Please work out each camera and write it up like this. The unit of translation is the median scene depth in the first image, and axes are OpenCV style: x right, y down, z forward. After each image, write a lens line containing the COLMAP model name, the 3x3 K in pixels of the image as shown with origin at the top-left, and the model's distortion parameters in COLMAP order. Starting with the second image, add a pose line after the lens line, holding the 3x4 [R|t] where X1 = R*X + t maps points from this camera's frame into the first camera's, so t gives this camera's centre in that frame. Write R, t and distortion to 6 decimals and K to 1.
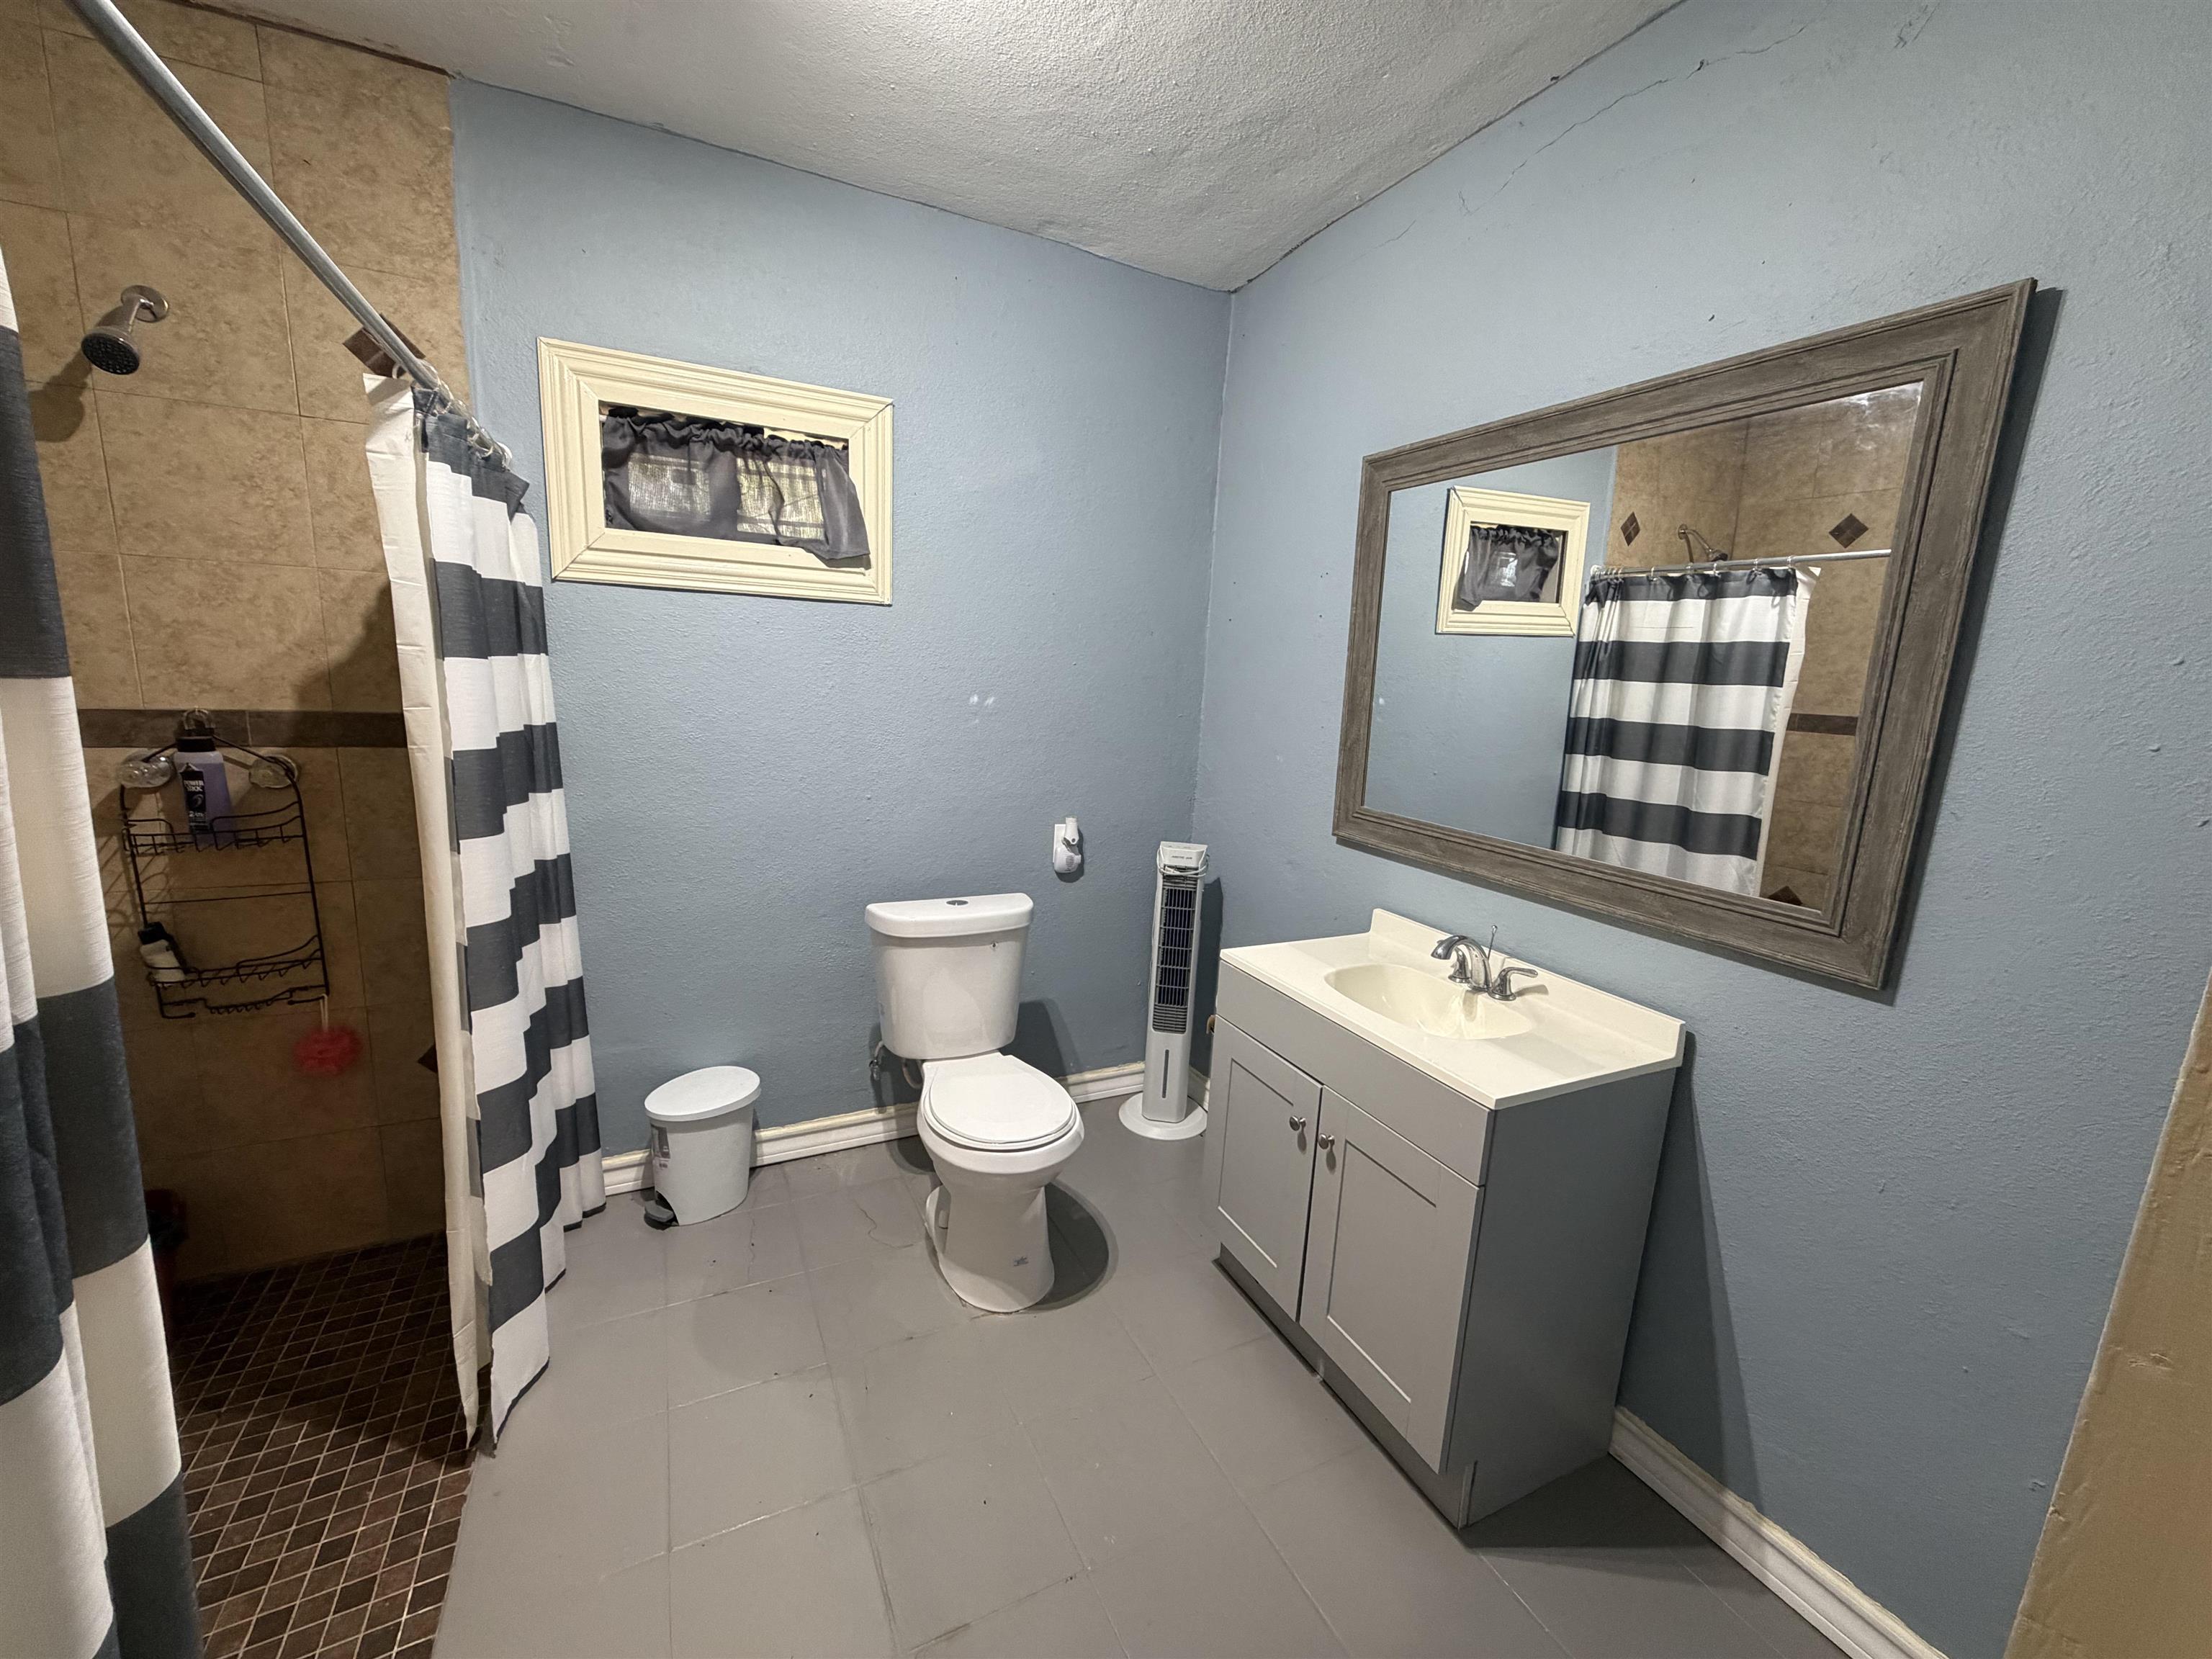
lens RADIAL K [[880.7, 0, 1101.4], [0, 880.7, 832.8], [0, 0, 1]] dist [0.000739, -0.000465]
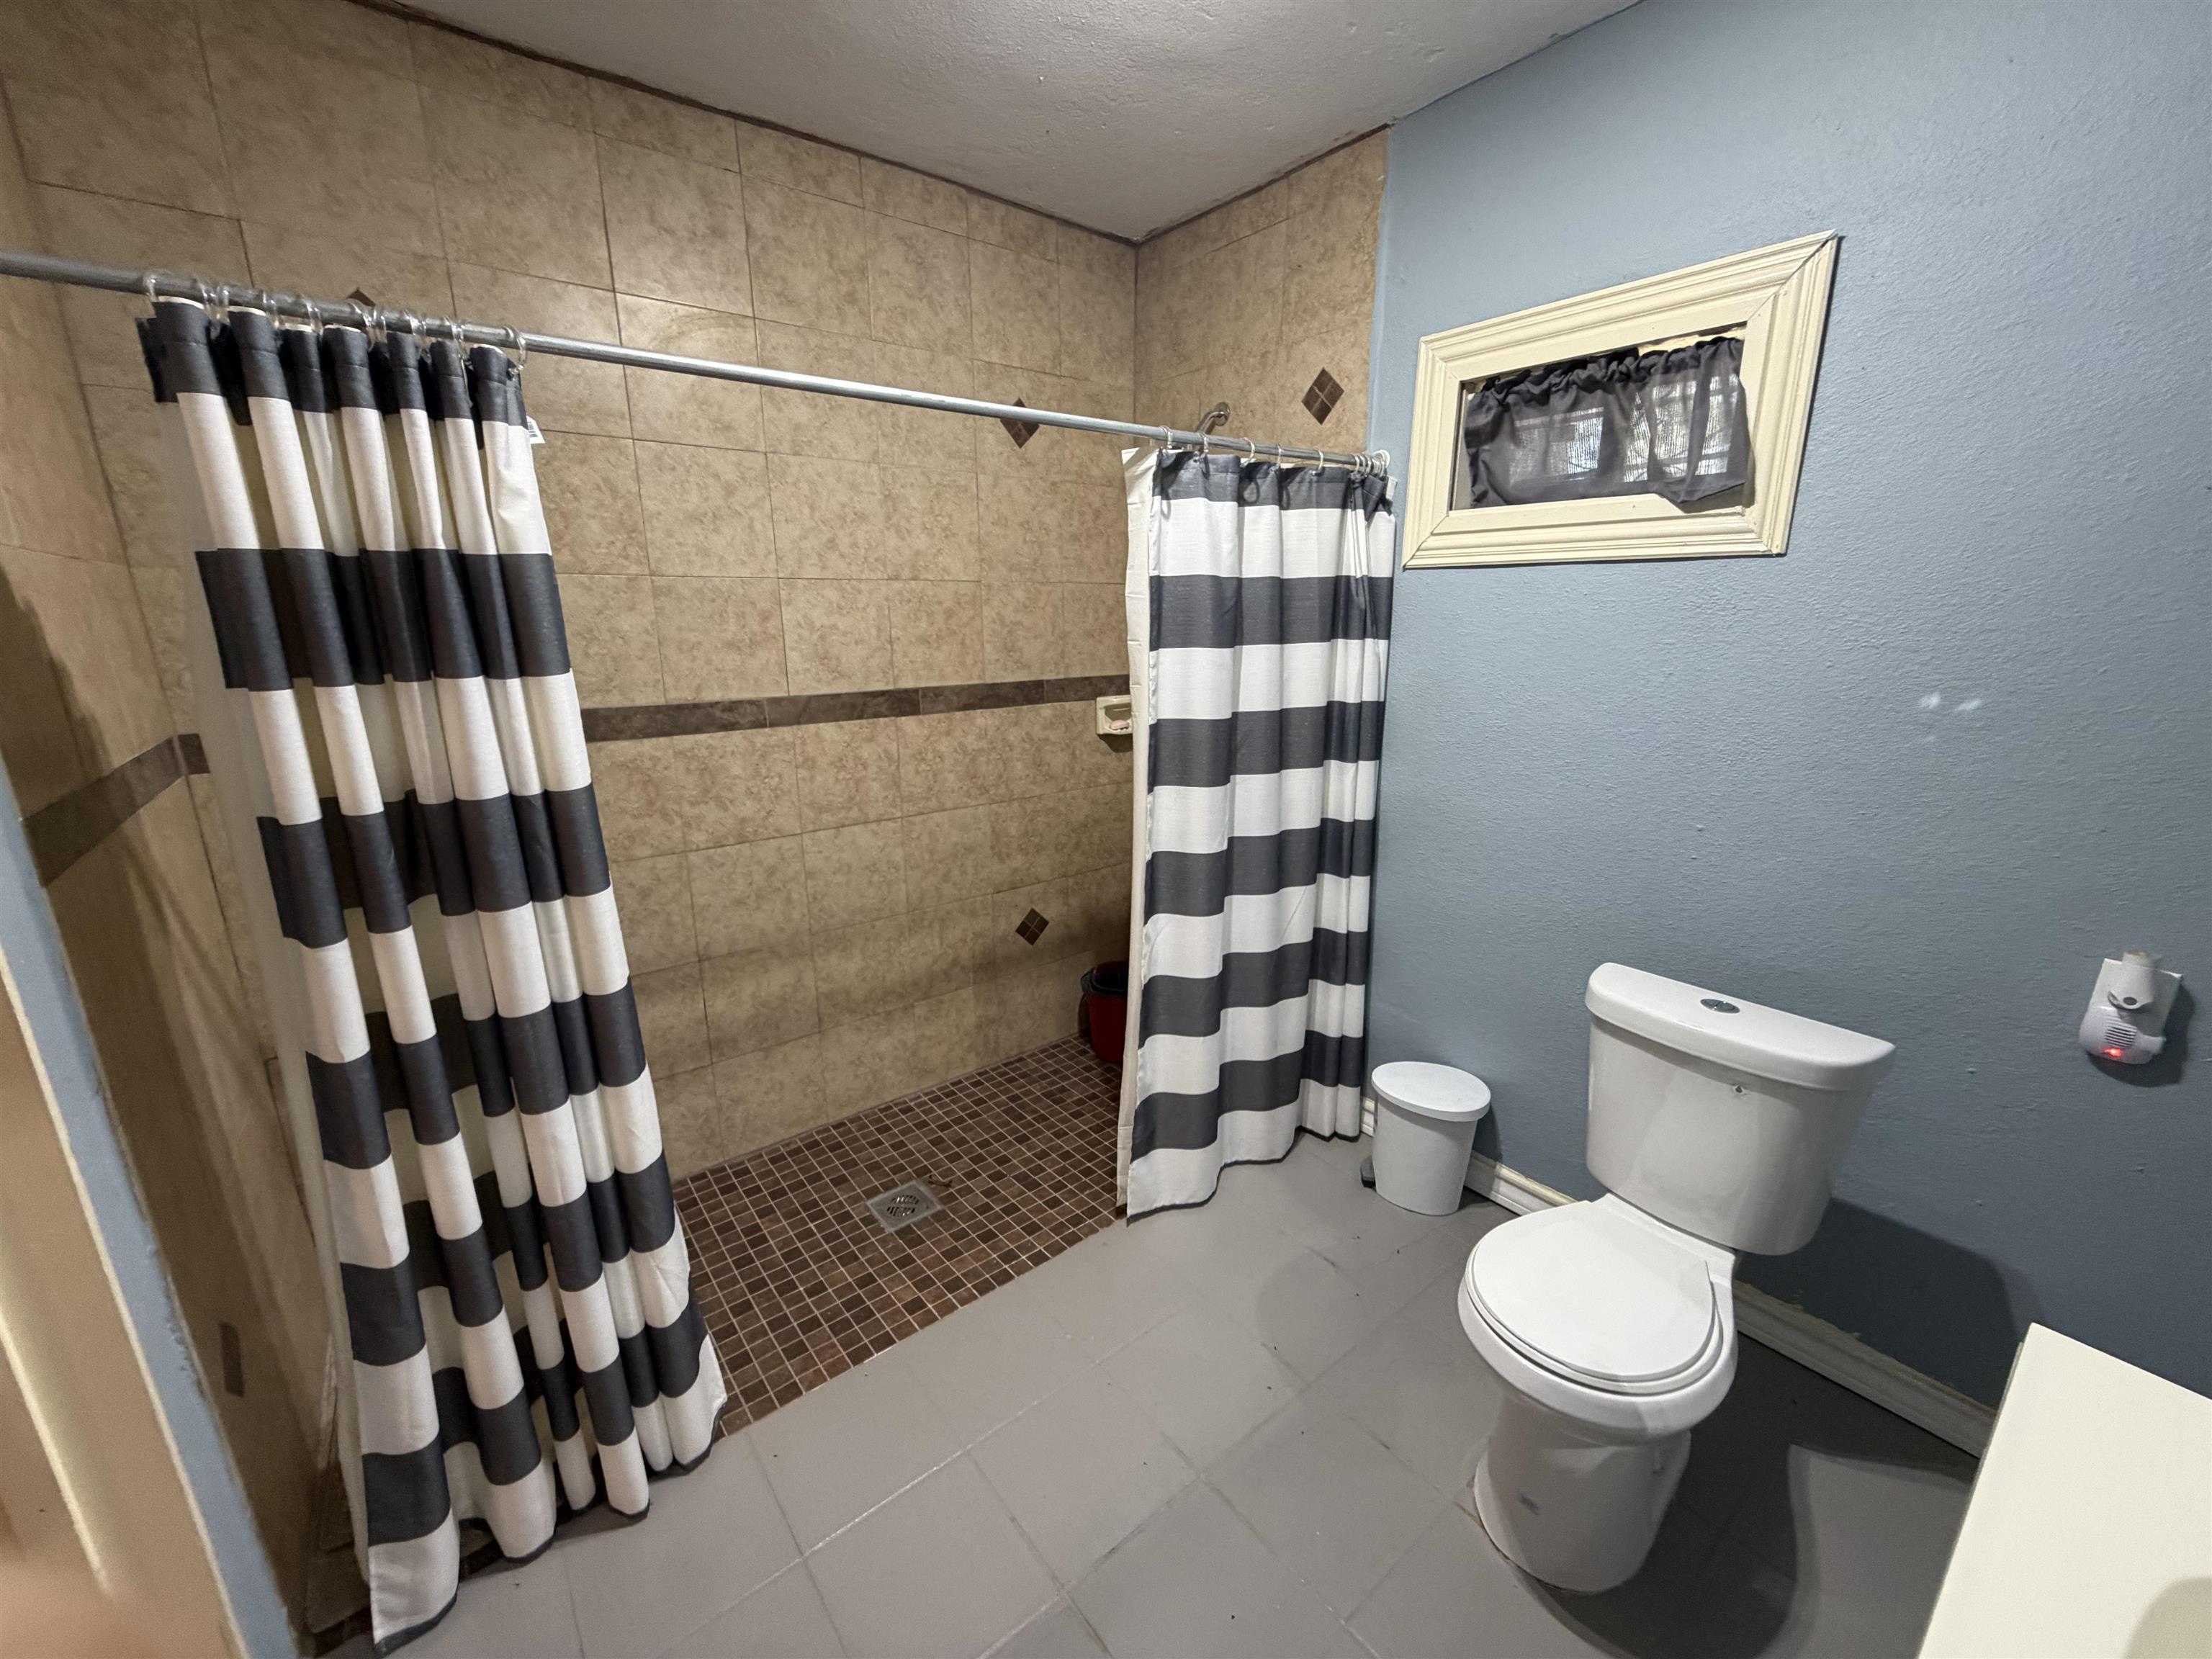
lens RADIAL K [[880.7, 0, 1101.4], [0, 880.7, 832.8], [0, 0, 1]] dist [0.000739, -0.000465]
pose [[0.210381, 0.199095, -0.957132, 0.377108], [-0.163826, 0.972378, 0.166257, -0.088431], [0.963795, 0.121826, 0.237186, 0.410609]]
